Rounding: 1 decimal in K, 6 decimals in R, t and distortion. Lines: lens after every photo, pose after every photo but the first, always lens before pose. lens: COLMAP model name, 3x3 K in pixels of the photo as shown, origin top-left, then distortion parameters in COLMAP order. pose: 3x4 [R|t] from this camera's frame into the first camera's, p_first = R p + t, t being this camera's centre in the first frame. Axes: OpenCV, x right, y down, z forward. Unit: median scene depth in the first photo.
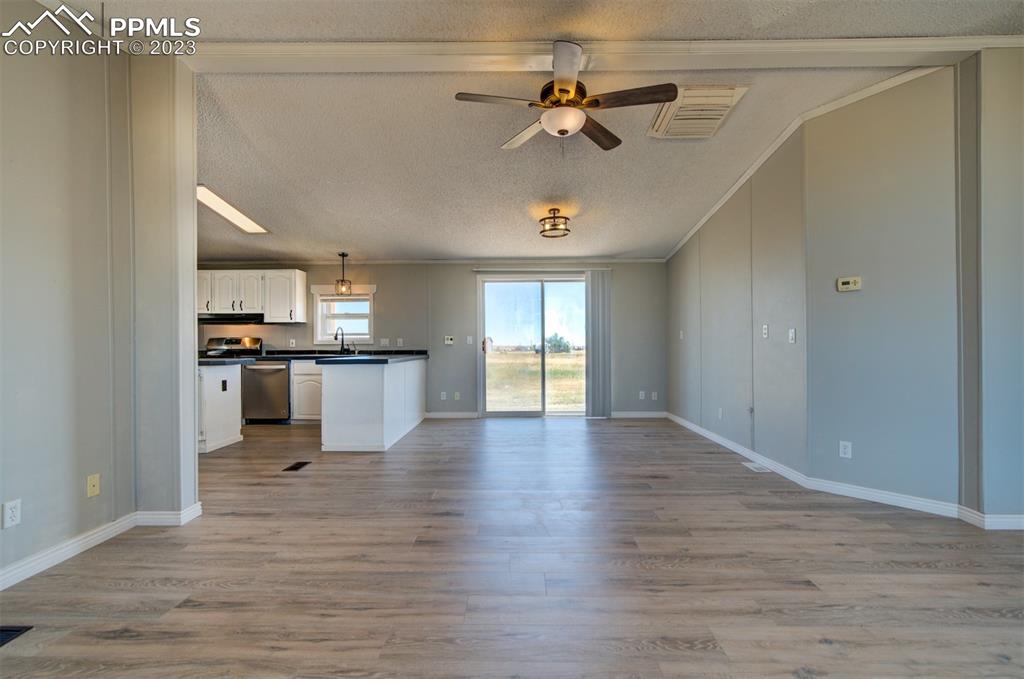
lens RADIAL K [[467.4, 0, 507.8], [0, 467.4, 340.1], [0, 0, 1]] dist [-0.001667, 0.000470]
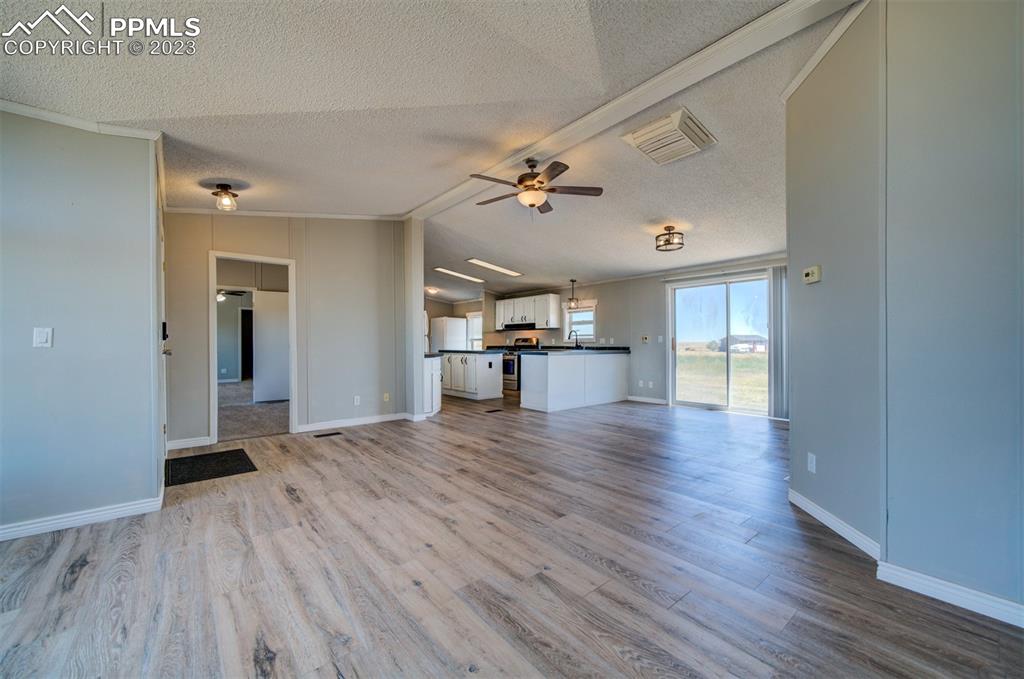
lens RADIAL K [[404.3, 0, 506.8], [0, 404.3, 340.9], [0, 0, 1]] dist [-0.002996, 0.000397]
pose [[0.641655, -0.000536, -0.766993, 0.913766], [0.004744, 0.999983, 0.003270, -0.001444], [0.766979, -0.005737, 0.641647, 0.067185]]
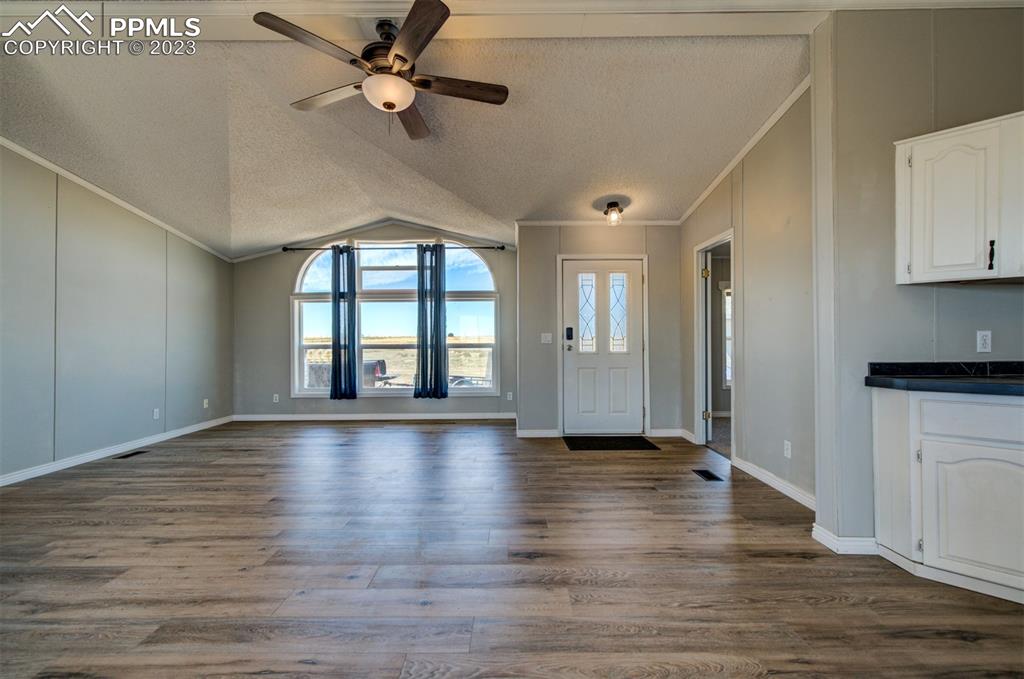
lens RADIAL K [[436.3, 0, 508.1], [0, 436.3, 341.7], [0, 0, 1]] dist [-0.001171, 0.000380]
pose [[-0.999887, 0.011294, -0.009933, -0.078055], [0.011305, 0.999936, -0.000965, 0.003898], [0.009922, -0.001077, -0.999950, 1.530242]]
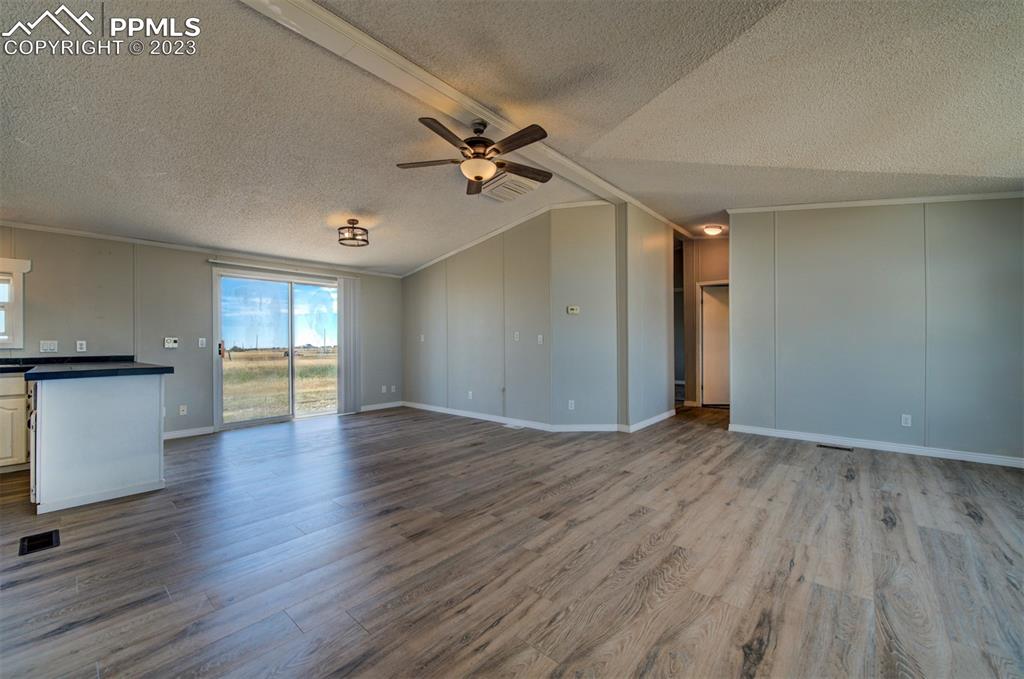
lens RADIAL K [[404.3, 0, 514.3], [0, 404.3, 338.7], [0, 0, 1]] dist [-0.002996, 0.000397]
pose [[0.642864, 0.005973, 0.765957, -0.552361], [0.001396, 0.999959, -0.008969, 0.000999], [-0.765979, 0.006835, 0.642829, 0.187889]]
